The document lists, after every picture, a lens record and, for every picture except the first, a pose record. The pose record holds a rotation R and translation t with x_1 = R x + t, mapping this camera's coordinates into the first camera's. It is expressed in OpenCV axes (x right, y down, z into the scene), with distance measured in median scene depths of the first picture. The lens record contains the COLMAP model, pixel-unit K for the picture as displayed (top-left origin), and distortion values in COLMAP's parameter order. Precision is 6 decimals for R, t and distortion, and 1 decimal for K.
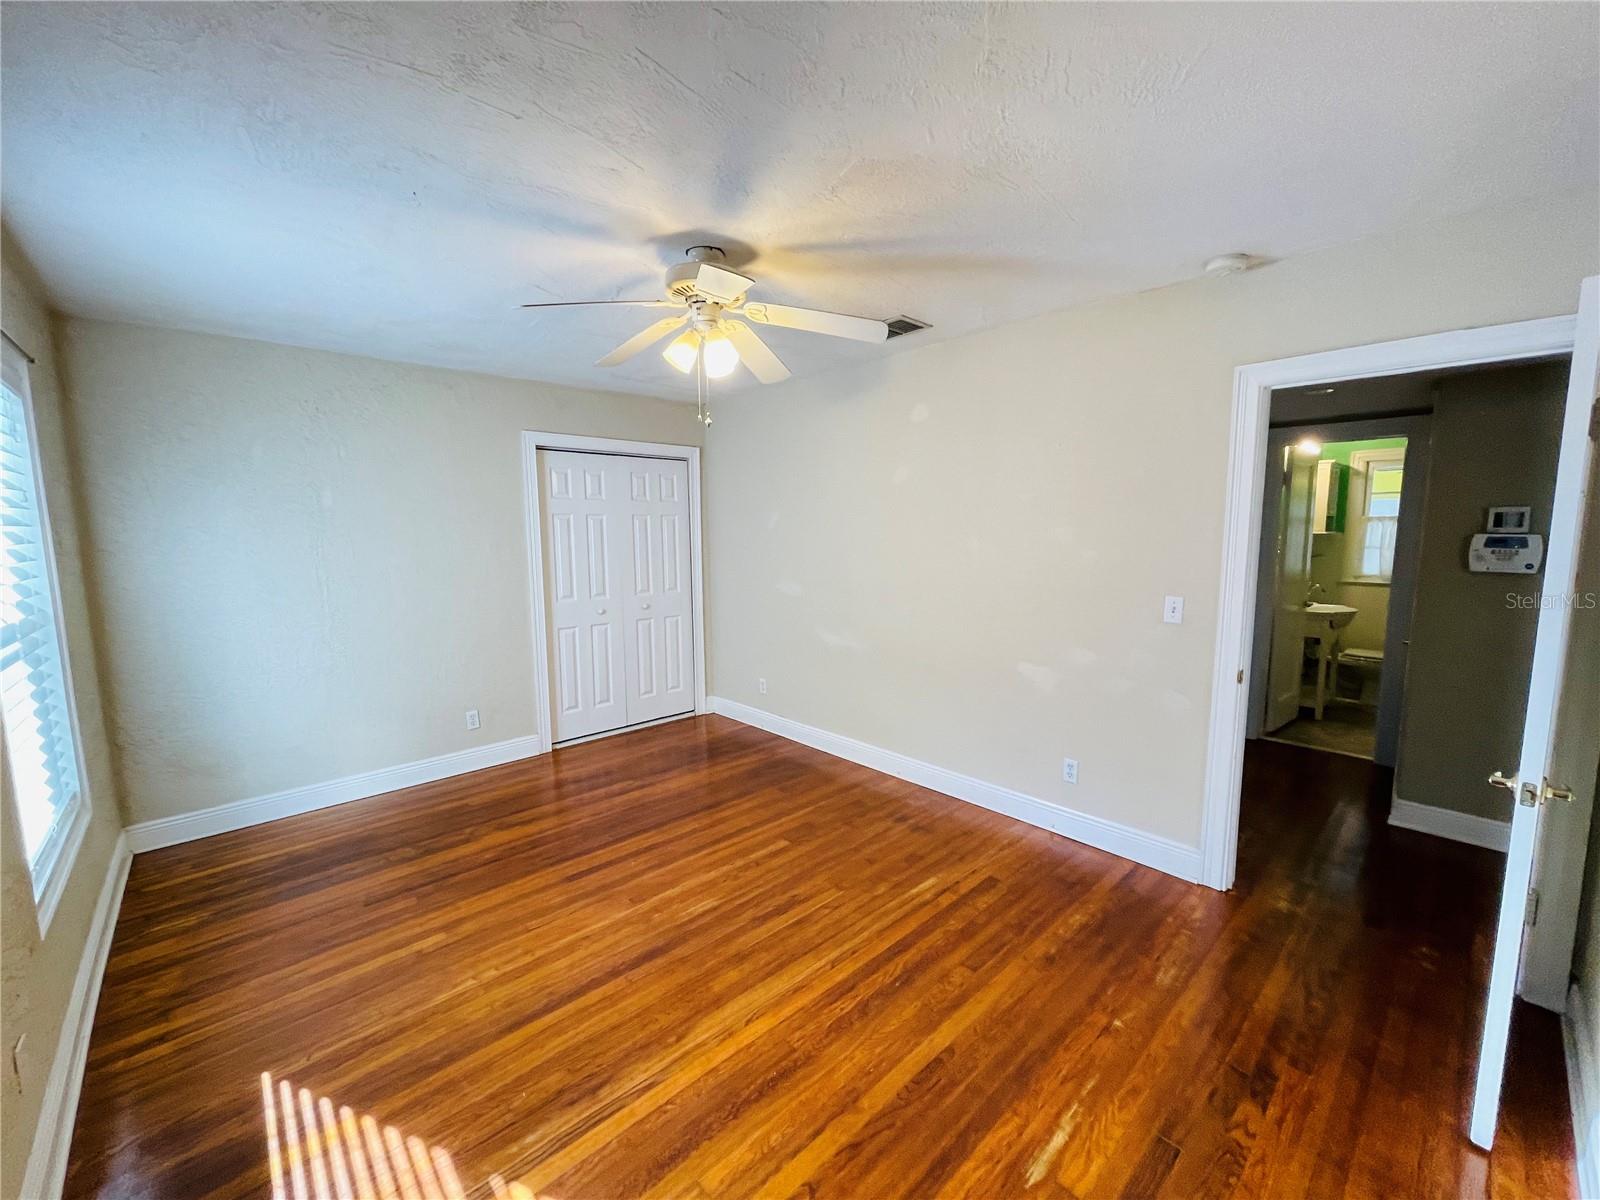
lens RADIAL K [[640.9, 0, 804.0], [0, 640.9, 602.6], [0, 0, 1]] dist [0.004581, 0.000326]
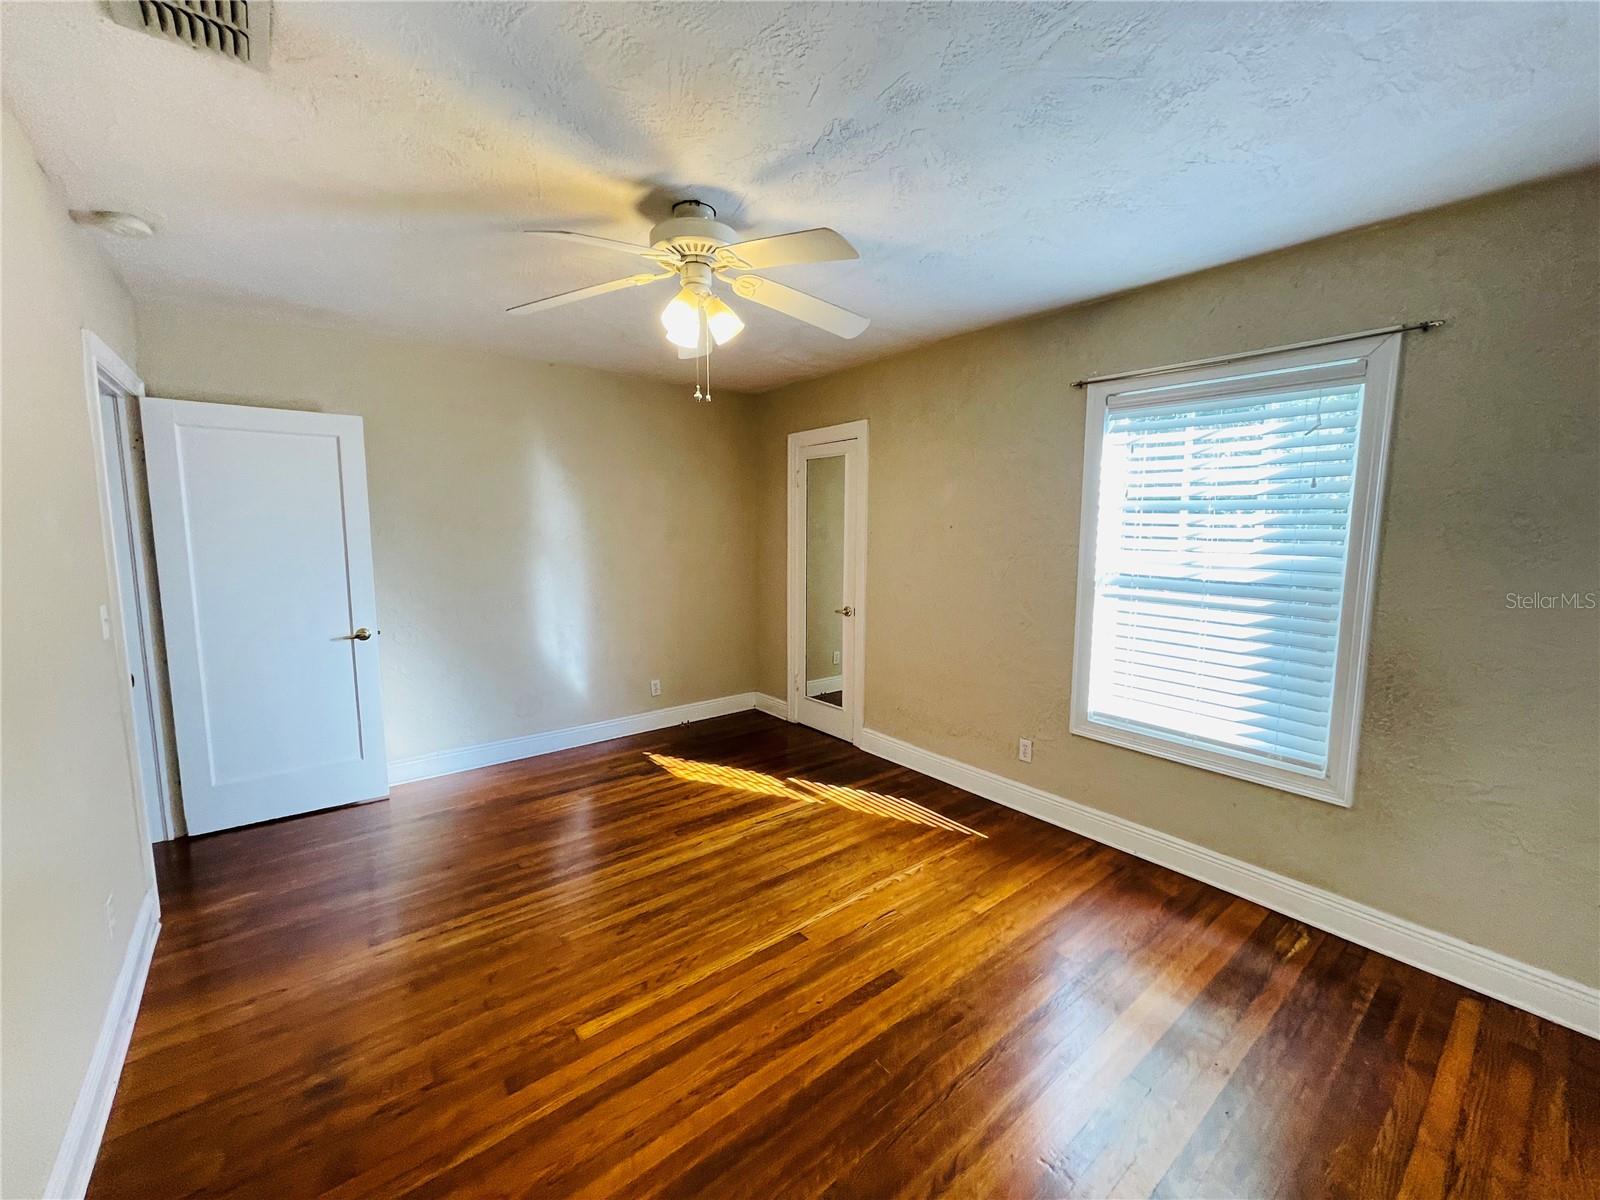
lens RADIAL K [[640.9, 0, 800.4], [0, 640.9, 602.3], [0, 0, 1]] dist [0.004581, 0.000326]
pose [[-0.997218, -0.003672, 0.074452, -0.357033], [0.013786, 0.972471, 0.232617, -0.201559], [-0.073257, 0.232996, -0.969715, 1.906045]]
